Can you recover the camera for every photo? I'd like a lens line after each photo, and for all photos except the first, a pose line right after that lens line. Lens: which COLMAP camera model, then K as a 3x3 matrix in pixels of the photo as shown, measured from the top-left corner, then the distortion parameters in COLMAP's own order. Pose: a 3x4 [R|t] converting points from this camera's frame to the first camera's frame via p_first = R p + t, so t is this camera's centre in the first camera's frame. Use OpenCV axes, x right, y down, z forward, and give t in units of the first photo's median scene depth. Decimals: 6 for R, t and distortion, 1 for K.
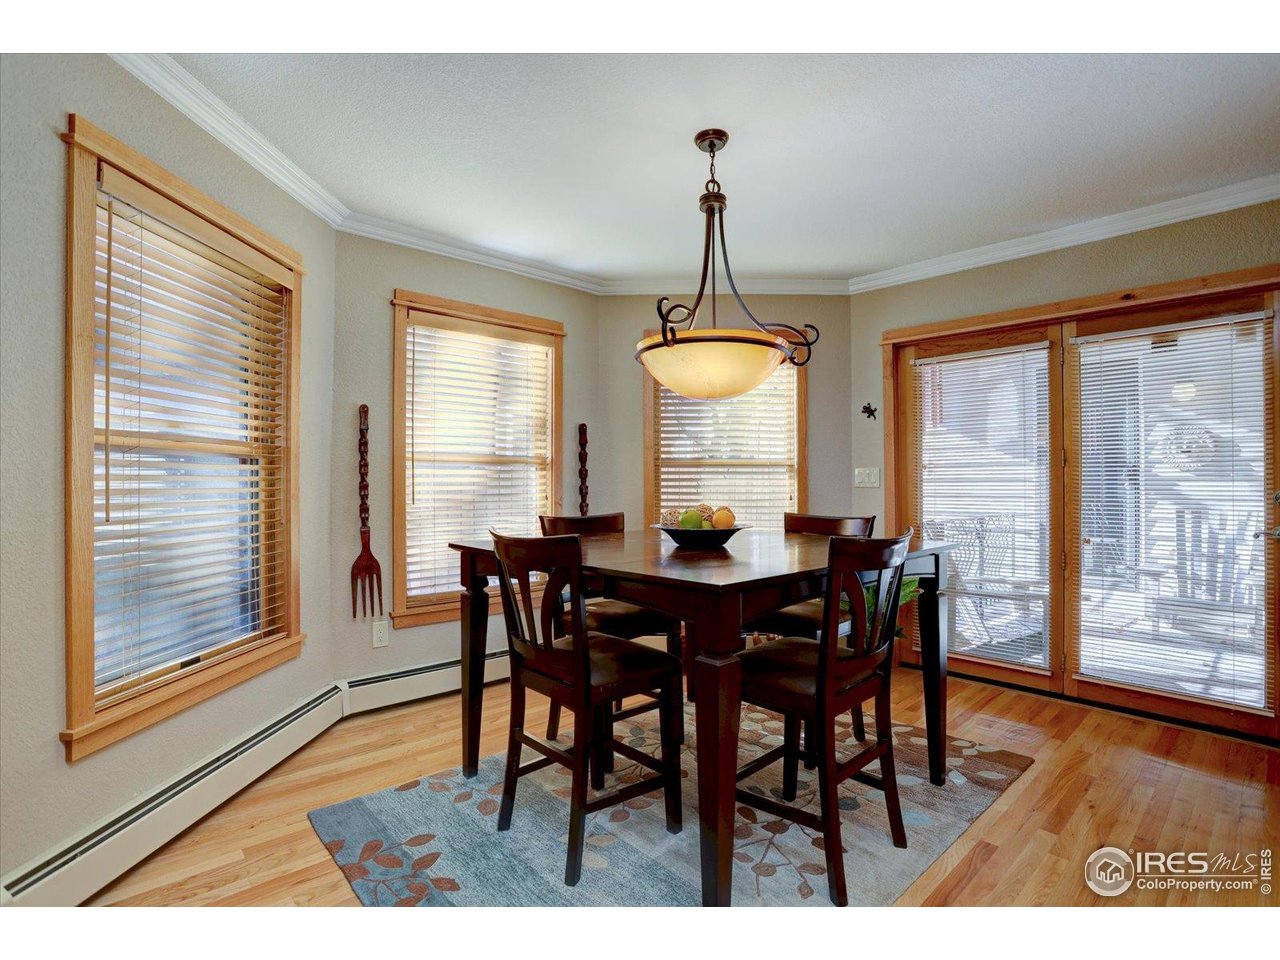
lens RADIAL K [[636.0, 0, 645.9], [0, 636.0, 490.9], [0, 0, 1]] dist [-0.028772, 0.002176]
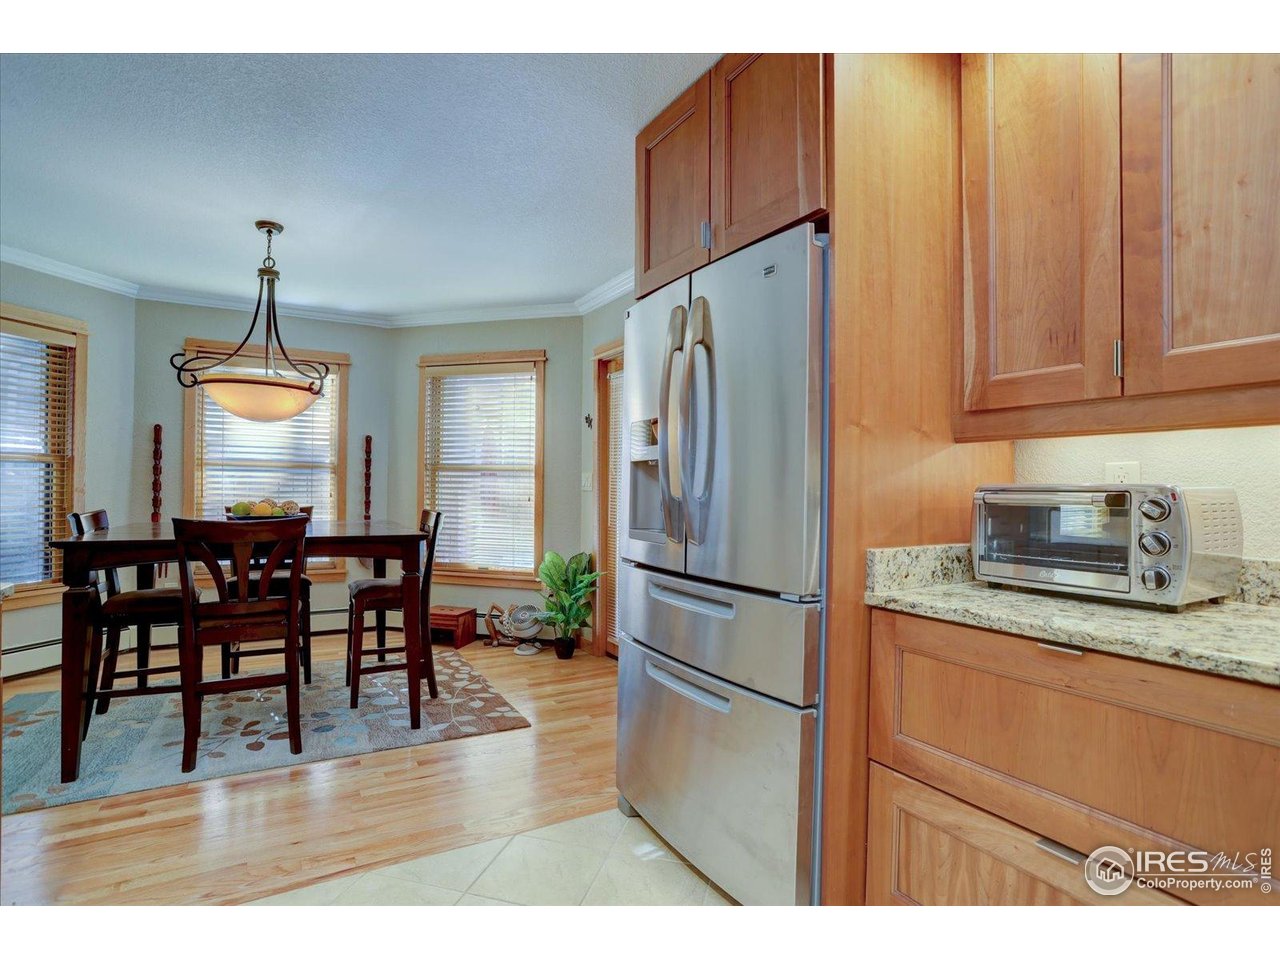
lens RADIAL K [[636.0, 0, 641.5], [0, 636.0, 484.6], [0, 0, 1]] dist [-0.028772, 0.002176]
pose [[0.973222, 0.010608, -0.229621, 0.860617], [-0.014650, 0.999766, -0.015906, 0.001207], [0.229399, 0.018844, 0.973150, -0.079453]]
